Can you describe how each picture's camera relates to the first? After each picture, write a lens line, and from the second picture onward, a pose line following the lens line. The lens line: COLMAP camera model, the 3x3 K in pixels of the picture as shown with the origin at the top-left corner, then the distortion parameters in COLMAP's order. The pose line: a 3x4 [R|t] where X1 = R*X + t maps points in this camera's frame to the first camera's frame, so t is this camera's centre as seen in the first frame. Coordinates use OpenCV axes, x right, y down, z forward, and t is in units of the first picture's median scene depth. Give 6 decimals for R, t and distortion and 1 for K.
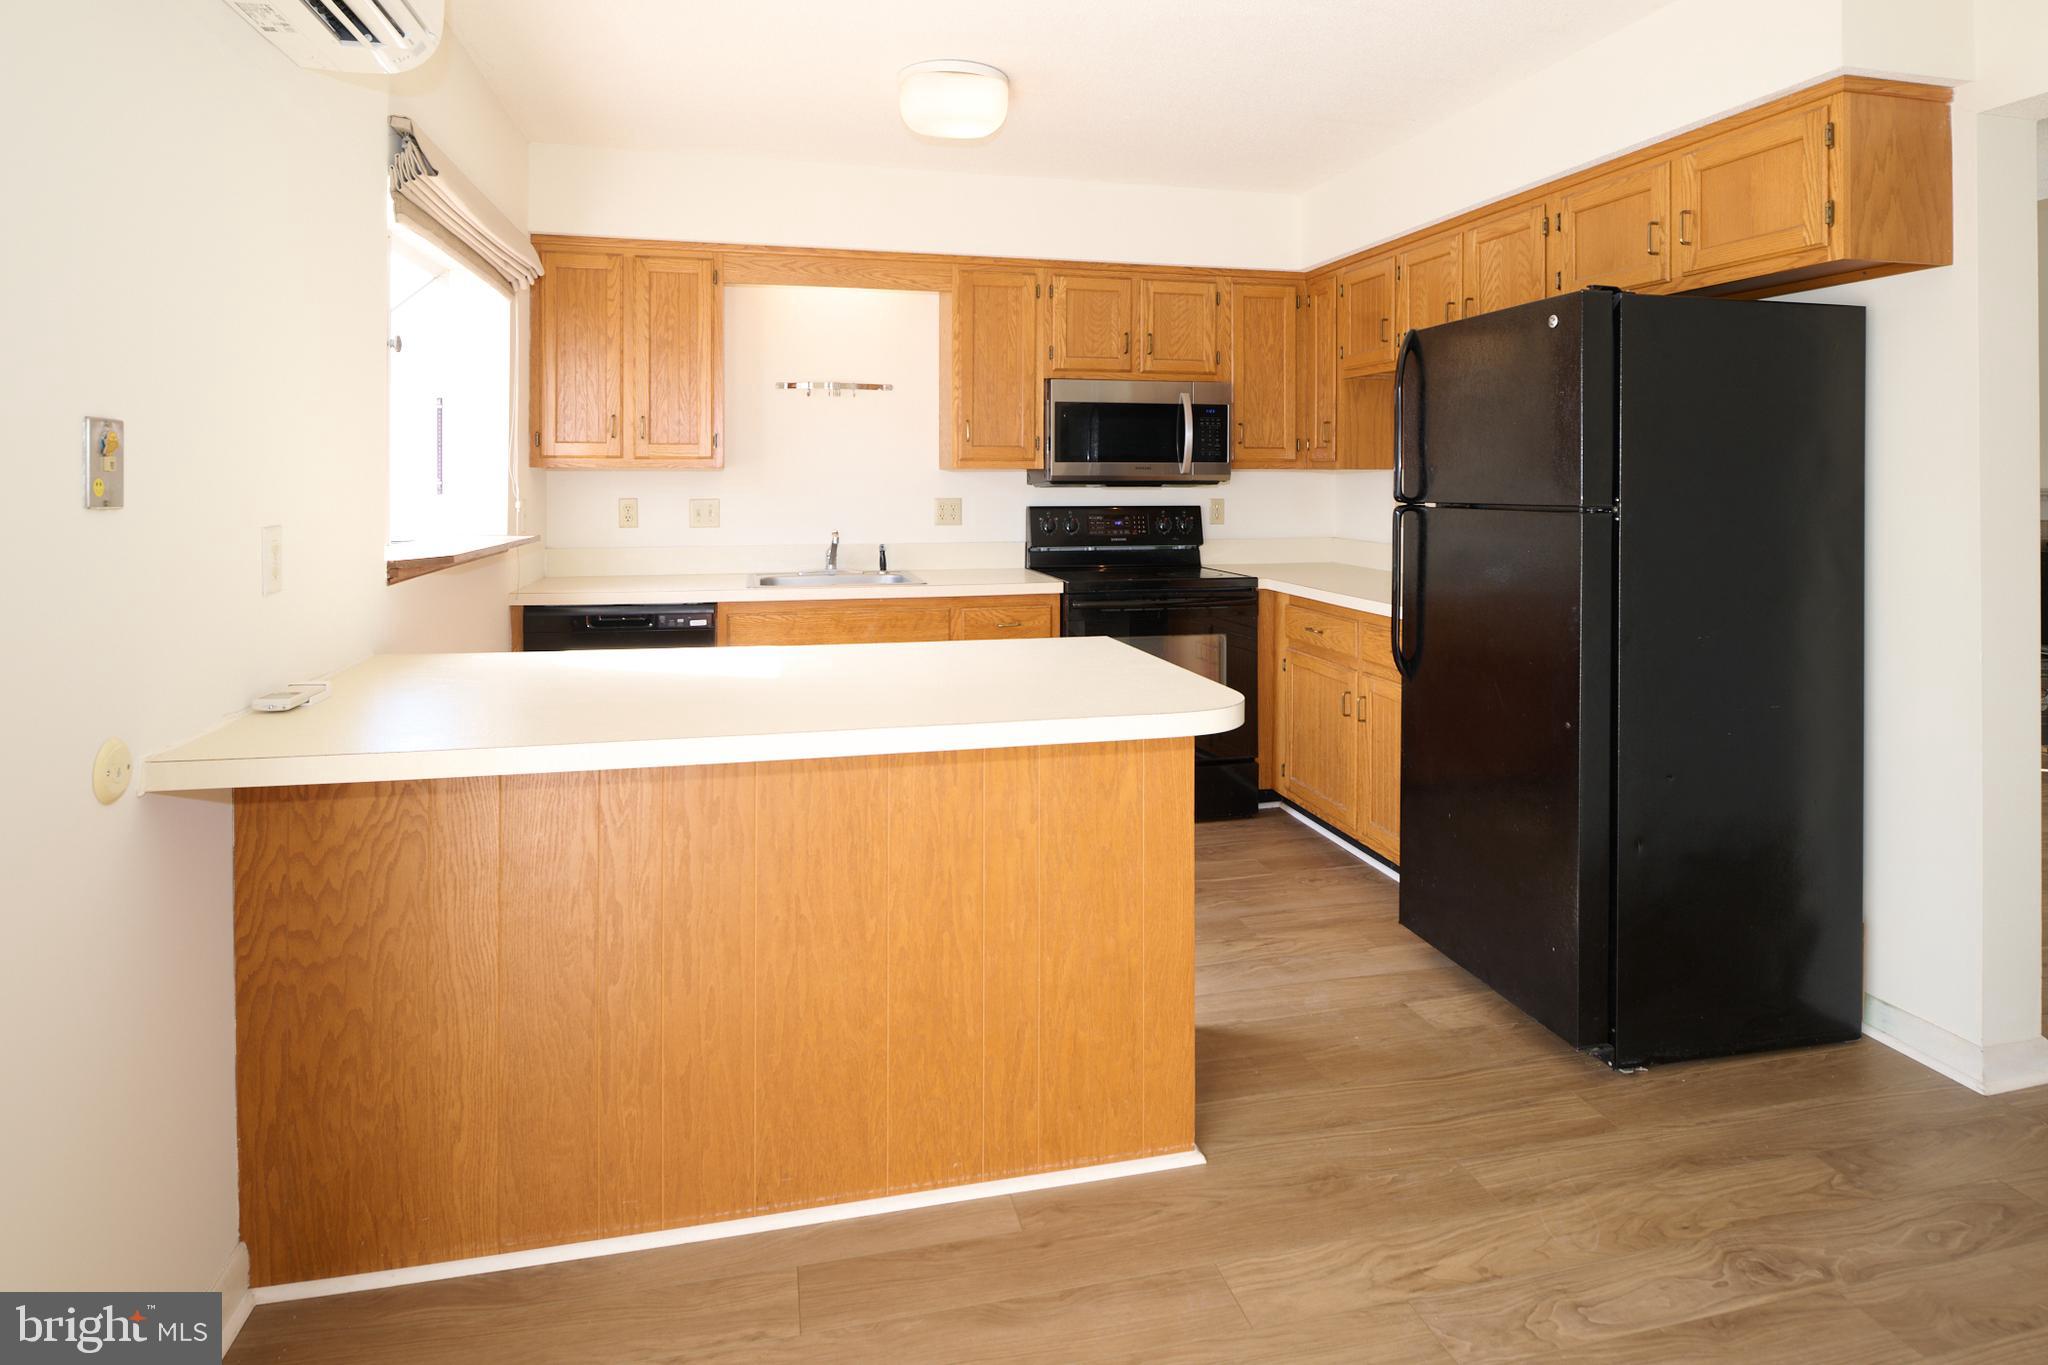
lens RADIAL K [[1115.7, 0, 1033.5], [0, 1115.7, 475.5], [0, 0, 1]] dist [-0.002711, -0.002338]
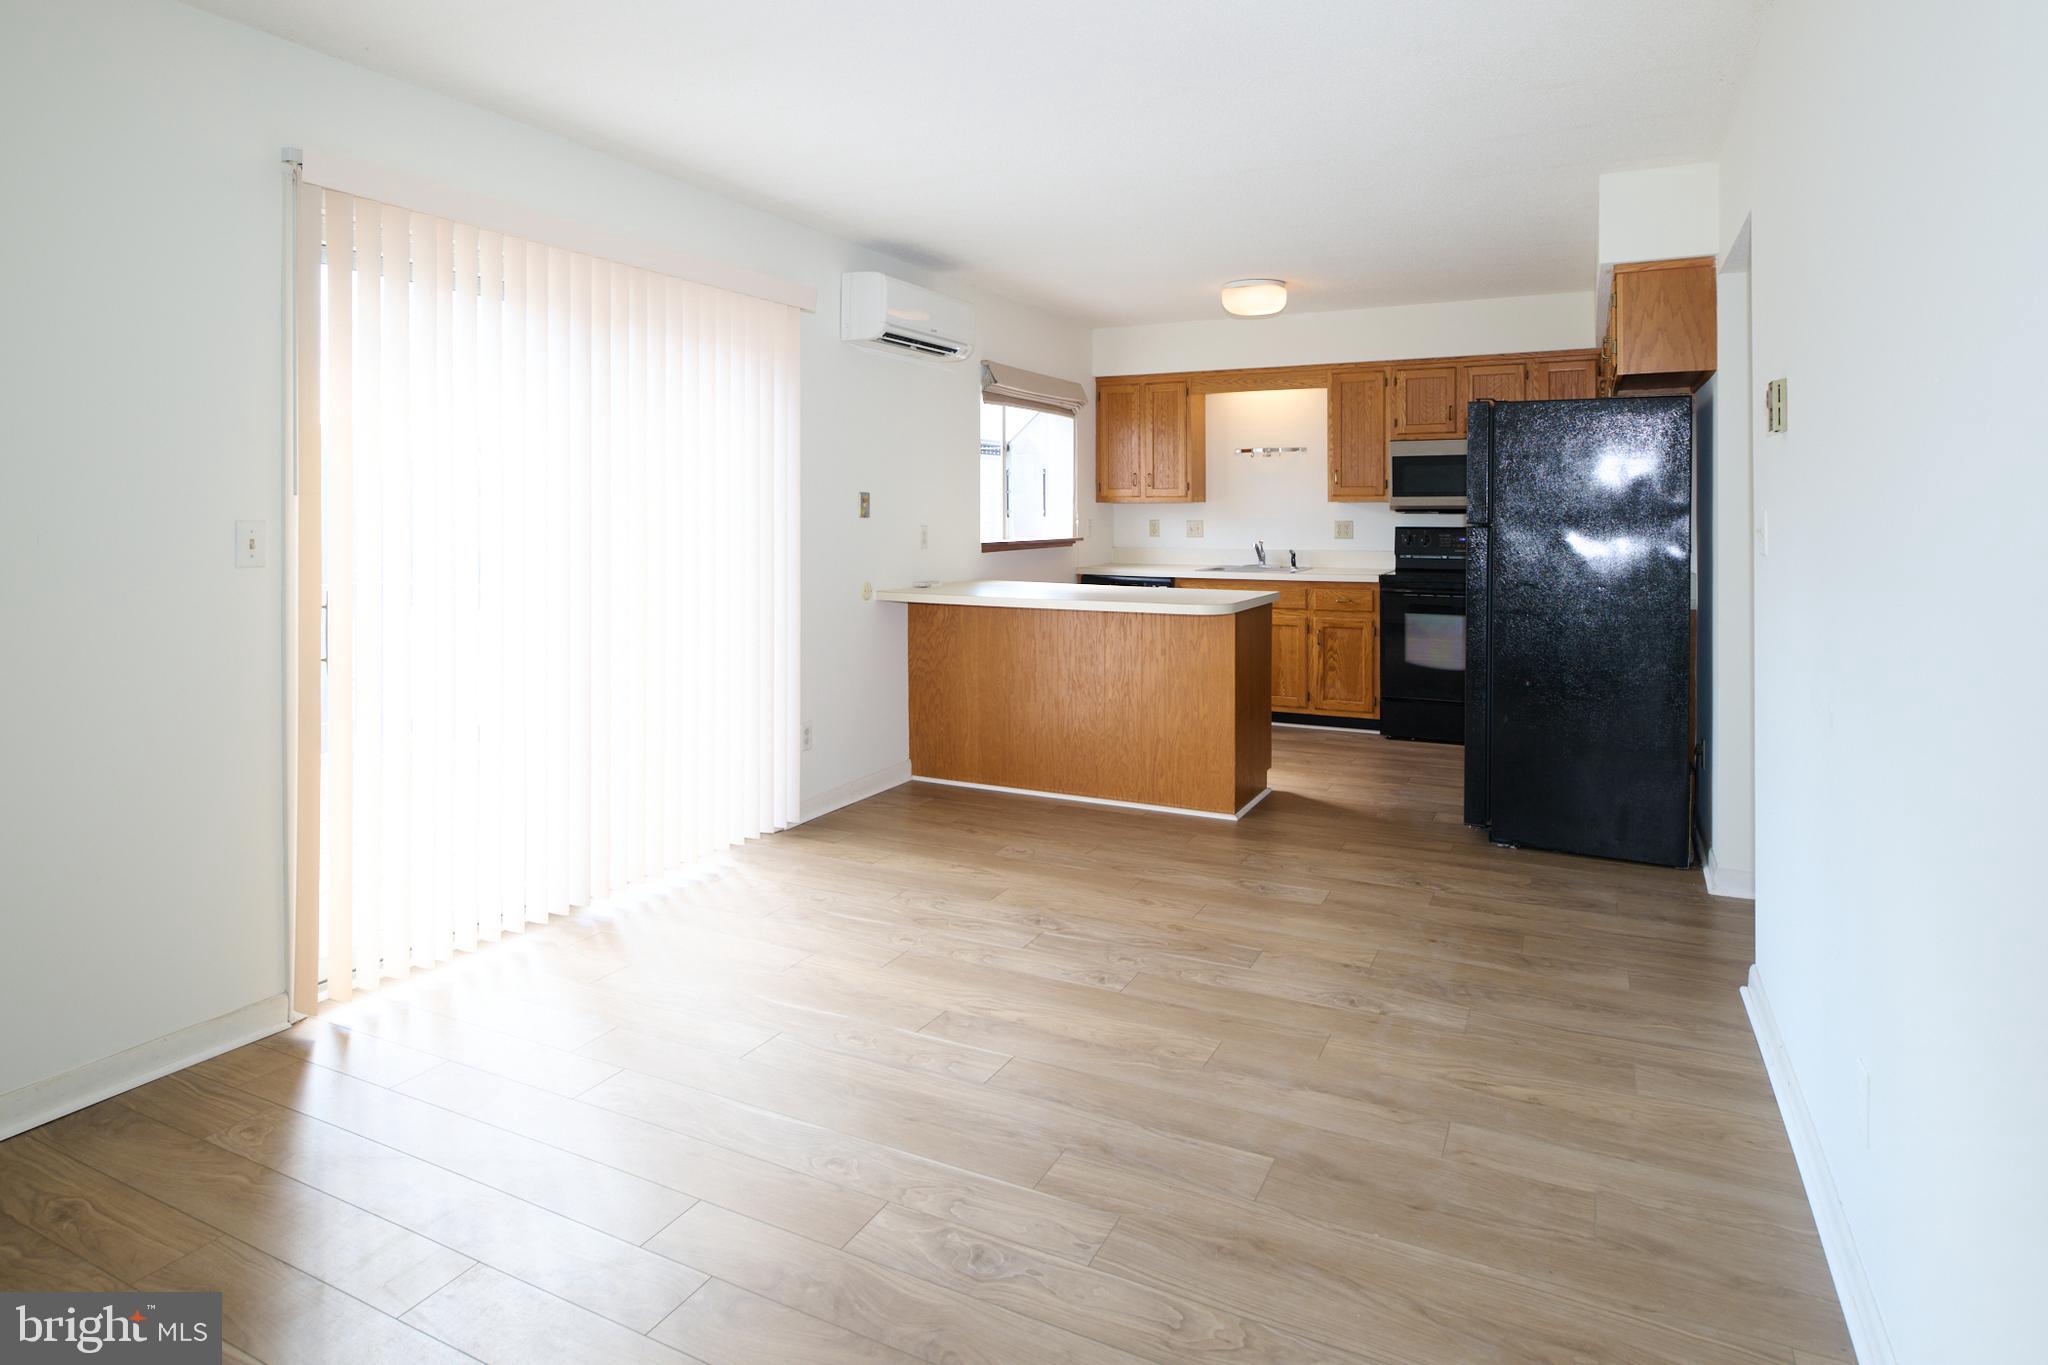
lens RADIAL K [[1121.3, 0, 1035.2], [0, 1121.3, 496.3], [0, 0, 1]] dist [-0.004347, -0.000381]
pose [[0.767229, -0.008950, -0.641310, 0.607191], [0.004322, 0.999952, -0.008785, -0.001502], [0.641358, 0.003968, 0.767231, -0.453997]]
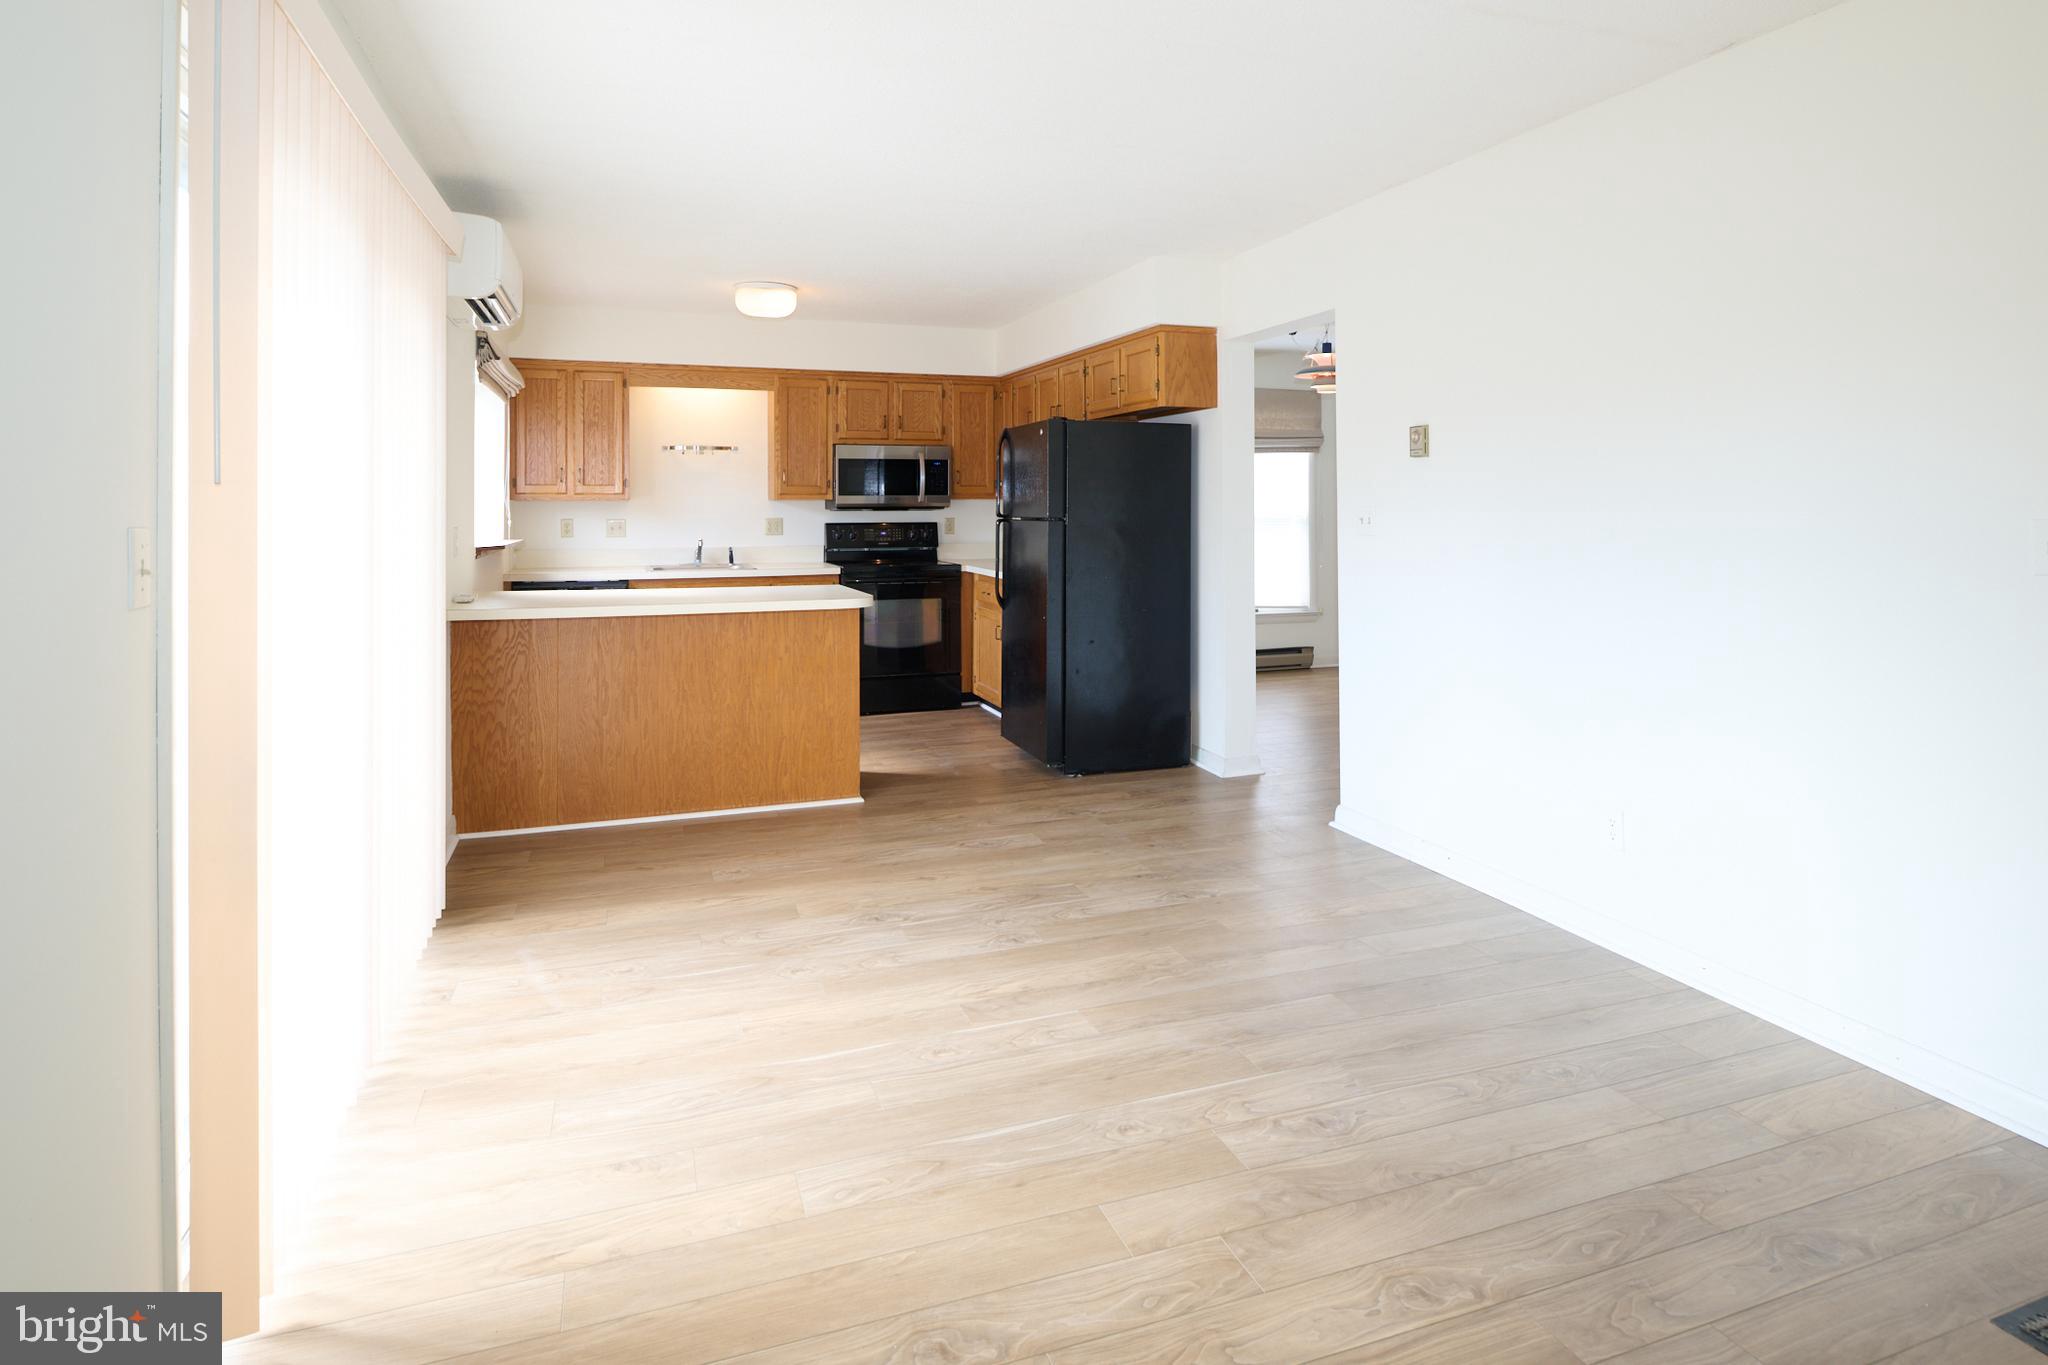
lens RADIAL K [[1109.9, 0, 1028.9], [0, 1109.9, 496.8], [0, 0, 1]] dist [-0.000280, -0.001102]
pose [[0.994113, -0.003178, 0.108299, 0.118749], [0.003639, 0.999985, -0.004062, -0.002468], [-0.108285, 0.004432, 0.994110, -0.637285]]
